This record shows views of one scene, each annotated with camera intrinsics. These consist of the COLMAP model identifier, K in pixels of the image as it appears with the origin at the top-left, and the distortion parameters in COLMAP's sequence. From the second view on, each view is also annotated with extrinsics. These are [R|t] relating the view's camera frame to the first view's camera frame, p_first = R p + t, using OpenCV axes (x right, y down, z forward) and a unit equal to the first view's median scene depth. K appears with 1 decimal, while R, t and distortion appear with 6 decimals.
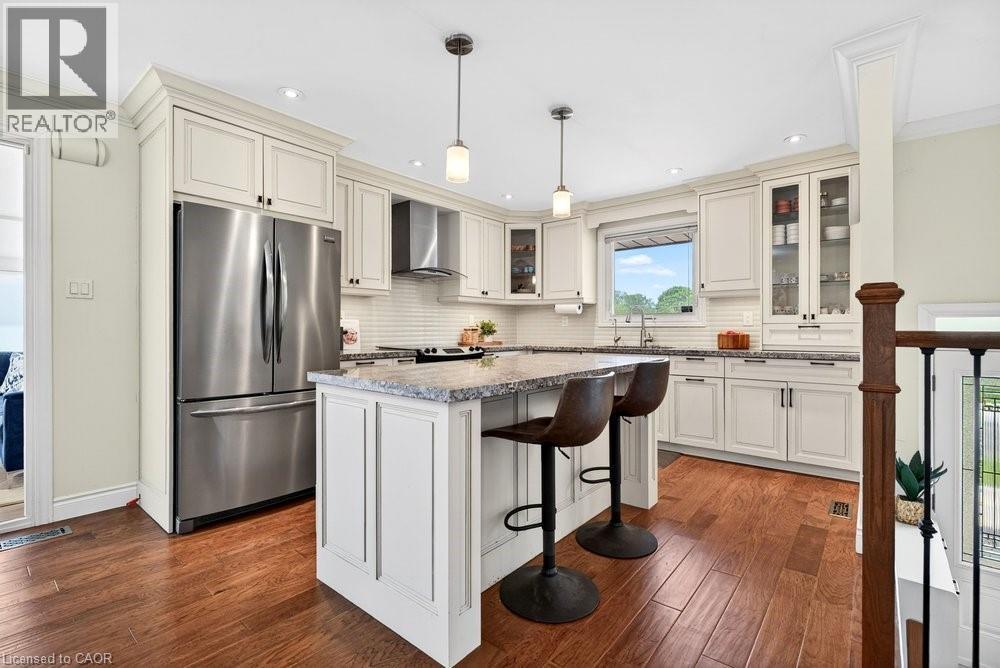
lens RADIAL K [[448.6, 0, 500.5], [0, 448.6, 328.2], [0, 0, 1]] dist [-0.005018, -0.000377]
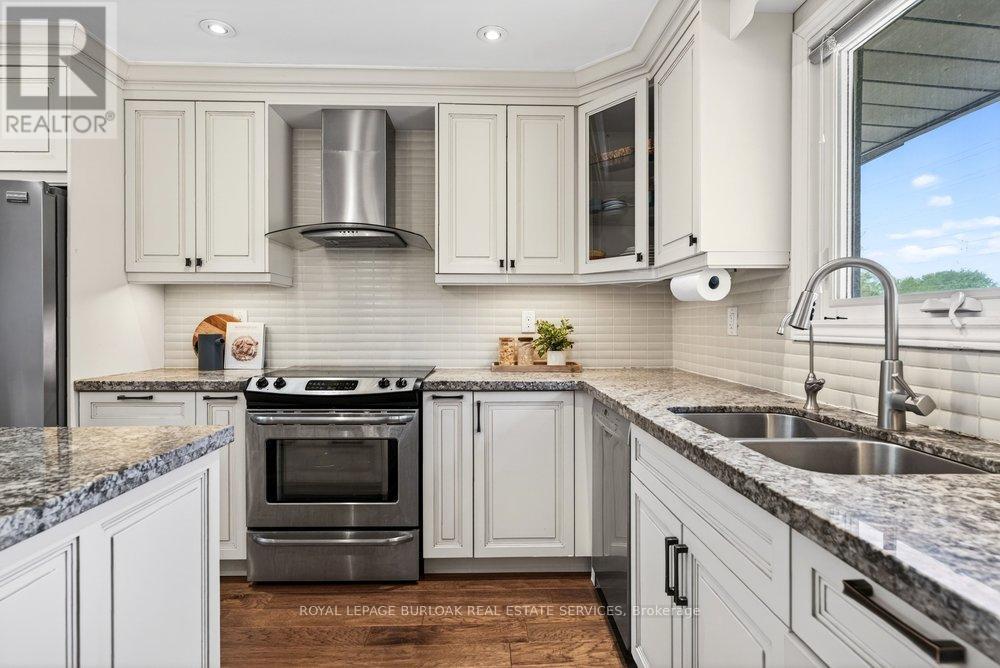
lens RADIAL K [[508.8, 0, 499.8], [0, 508.8, 327.1], [0, 0, 1]] dist [0.000795, 0.000065]
pose [[0.661988, 0.005218, -0.749496, 0.454863], [-0.001619, 0.999983, 0.005532, -0.017398], [0.749513, -0.002449, 0.661986, 0.790599]]
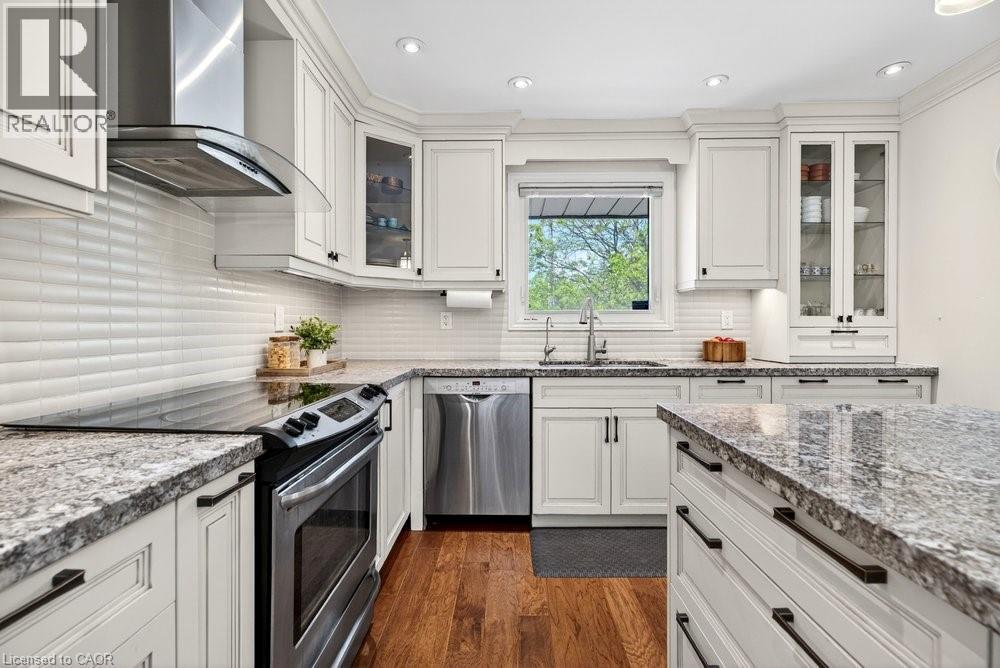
lens RADIAL K [[448.6, 0, 500.5], [0, 448.6, 328.2], [0, 0, 1]] dist [-0.005018, -0.000377]
pose [[0.780702, -0.004457, 0.624888, -0.227467], [0.000228, 0.999977, 0.006847, -0.013067], [-0.624903, -0.005203, 0.780685, 0.683379]]
